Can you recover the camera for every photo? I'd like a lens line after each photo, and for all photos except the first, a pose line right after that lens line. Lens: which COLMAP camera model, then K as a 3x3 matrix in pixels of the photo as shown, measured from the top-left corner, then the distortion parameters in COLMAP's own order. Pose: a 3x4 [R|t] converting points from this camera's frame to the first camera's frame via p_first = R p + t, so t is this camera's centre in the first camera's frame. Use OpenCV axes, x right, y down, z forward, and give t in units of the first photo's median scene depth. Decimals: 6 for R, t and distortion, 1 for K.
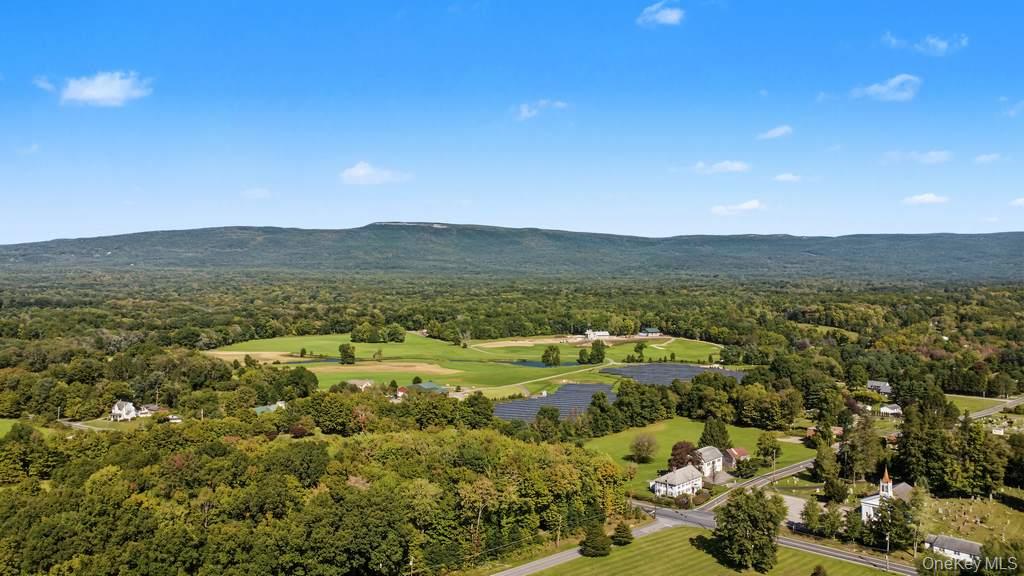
lens RADIAL K [[794.4, 0, 512.0], [0, 794.4, 288.0], [0, 0, 1]] dist [0.003377, 0.004298]
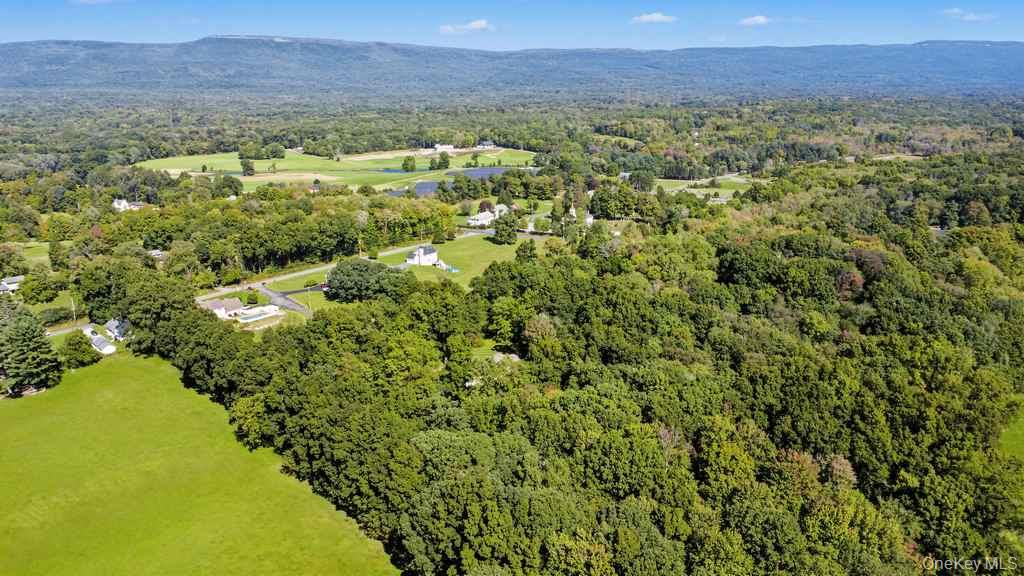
lens RADIAL K [[794.4, 0, 512.0], [0, 794.4, 288.0], [0, 0, 1]] dist [0.003377, 0.004298]
pose [[0.982862, -0.055880, 0.175669, -0.020607], [0.014551, 0.973493, 0.228252, -0.010912], [-0.183767, -0.221784, 0.957623, -0.273577]]
